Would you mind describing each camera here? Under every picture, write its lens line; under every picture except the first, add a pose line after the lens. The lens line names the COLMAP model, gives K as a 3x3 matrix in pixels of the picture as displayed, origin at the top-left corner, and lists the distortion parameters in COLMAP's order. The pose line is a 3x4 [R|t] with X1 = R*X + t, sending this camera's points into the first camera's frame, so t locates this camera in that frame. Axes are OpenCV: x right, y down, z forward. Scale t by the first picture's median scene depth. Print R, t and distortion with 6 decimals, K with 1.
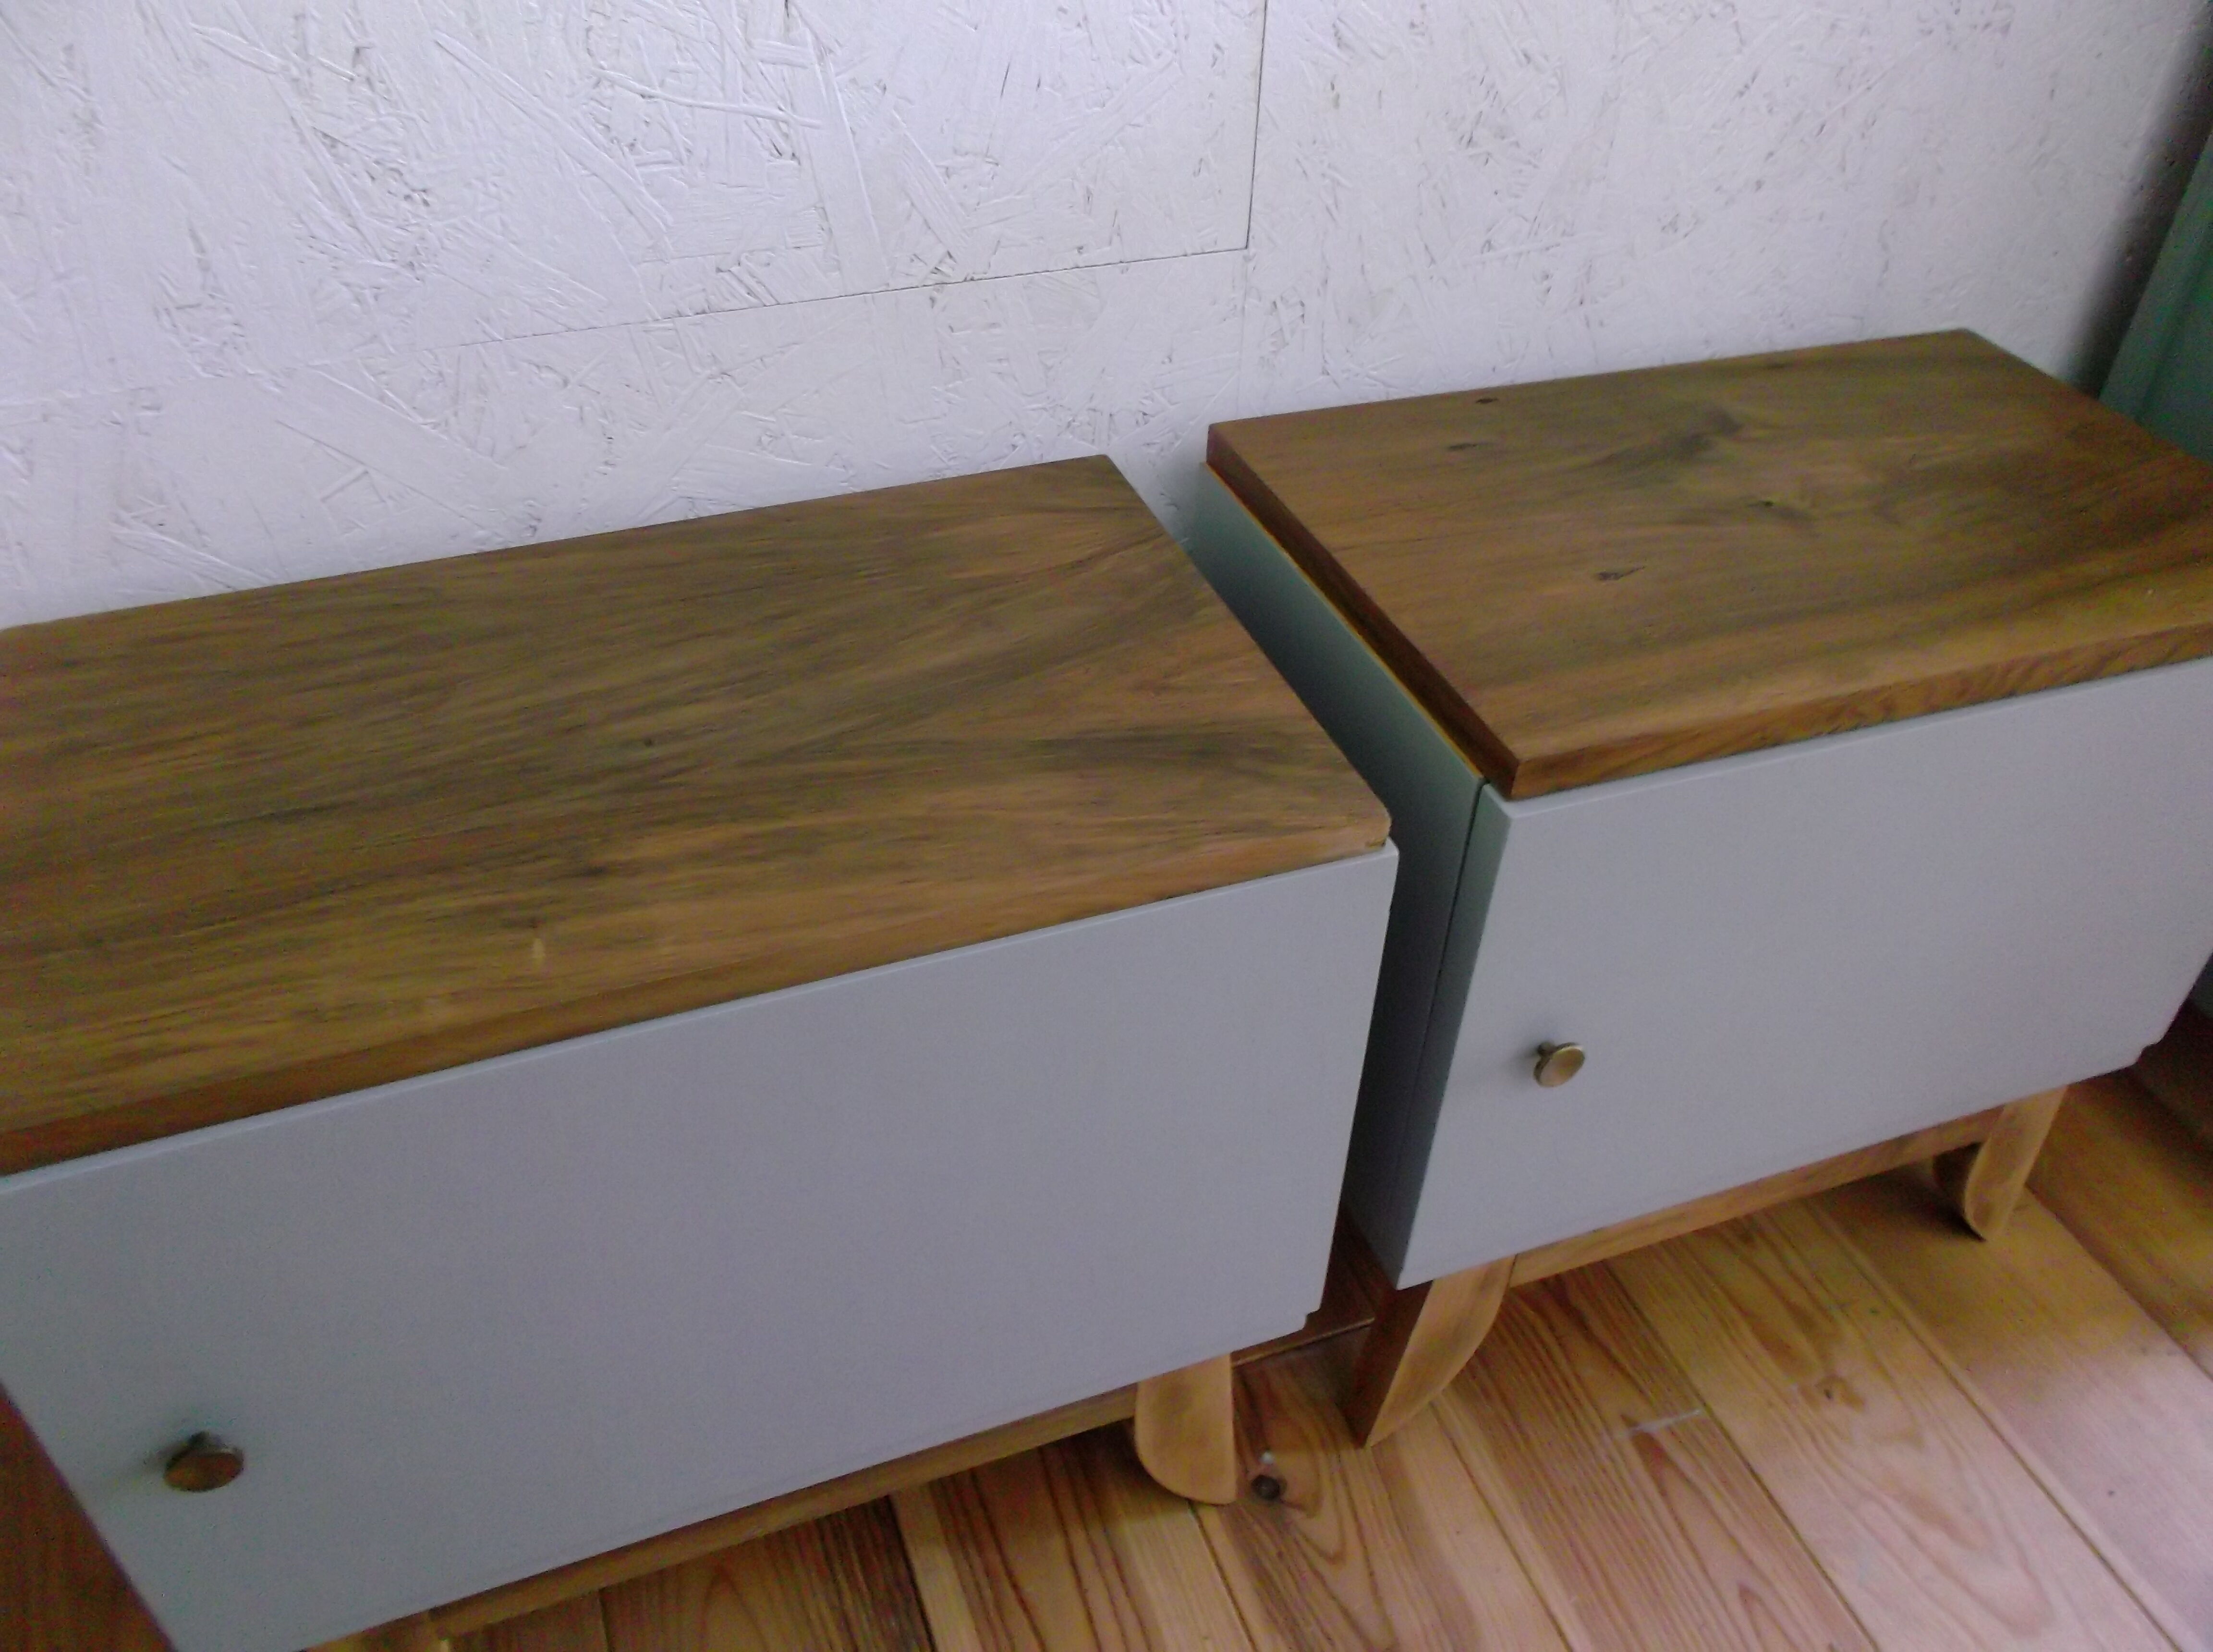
lens RADIAL K [[1685.5, 0, 1121.5], [0, 1685.5, 799.7], [0, 0, 1]] dist [-0.010033, -0.006417]
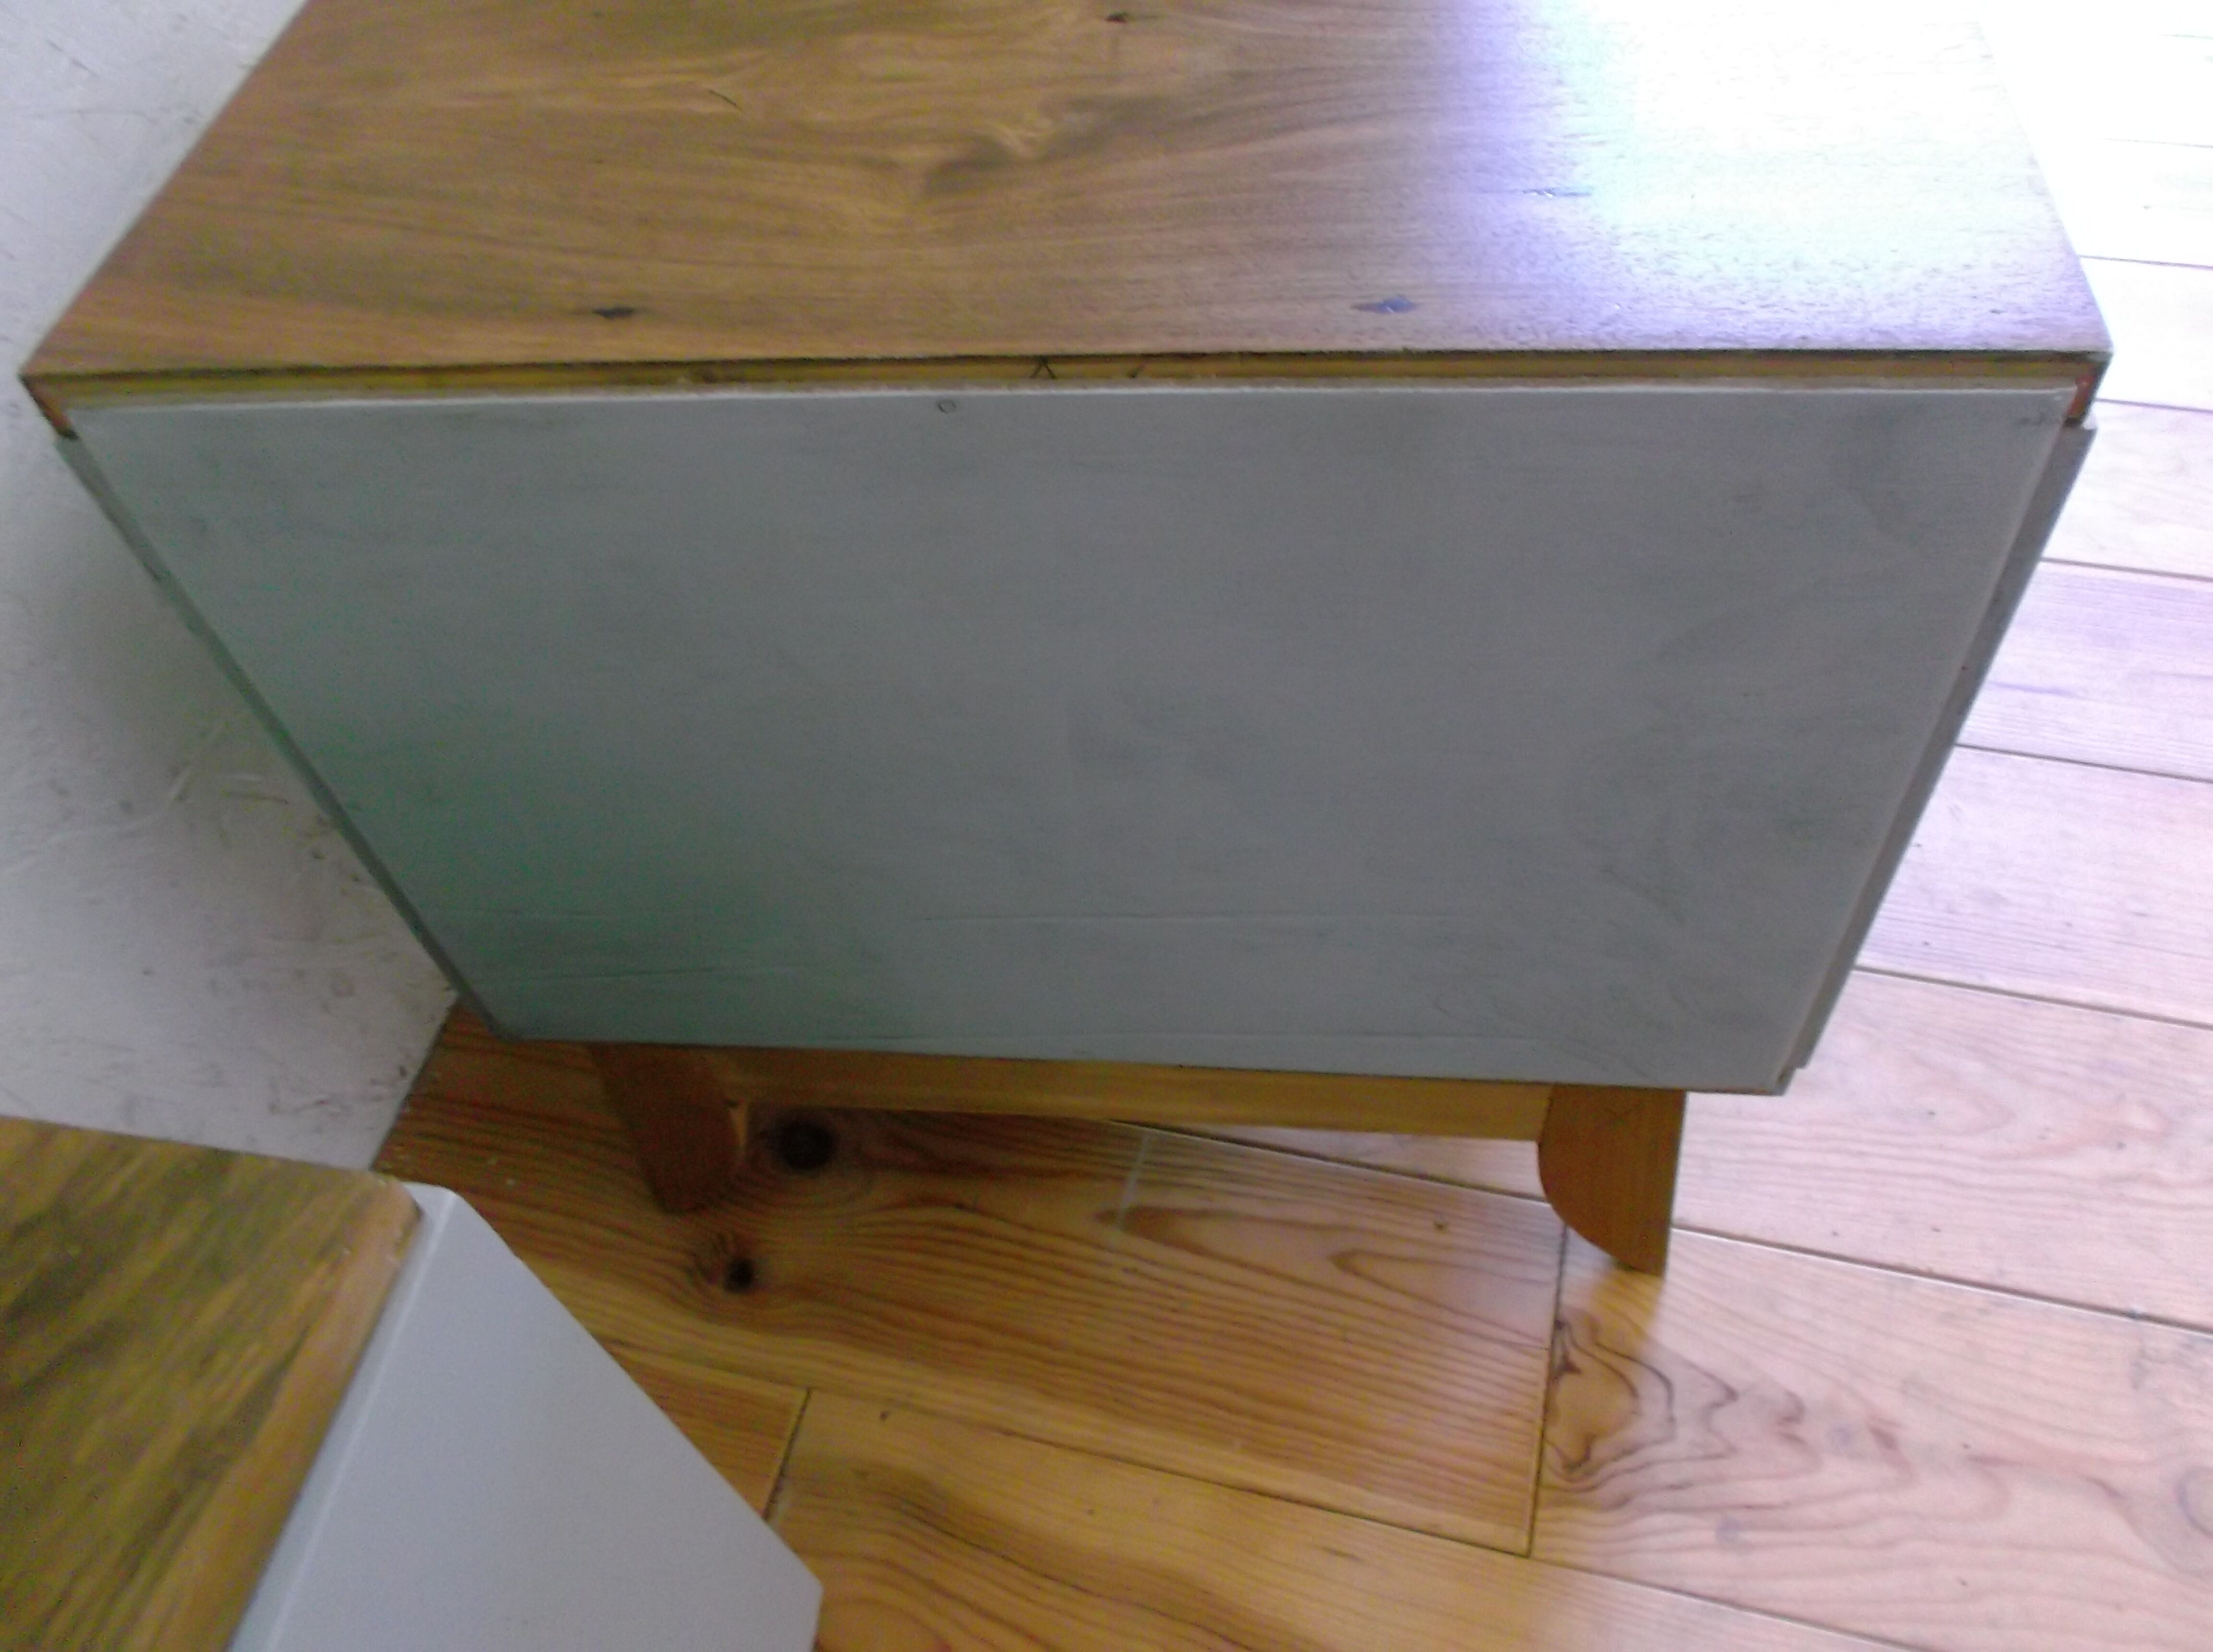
lens RADIAL K [[1733.7, 0, 1096.7], [0, 1733.7, 794.9], [0, 0, 1]] dist [-0.008239, 0.002435]
pose [[0.566870, -0.705250, 0.425770, 0.100983], [0.595345, 0.707935, 0.379990, -0.092262], [-0.569406, 0.038075, 0.821174, 0.358783]]
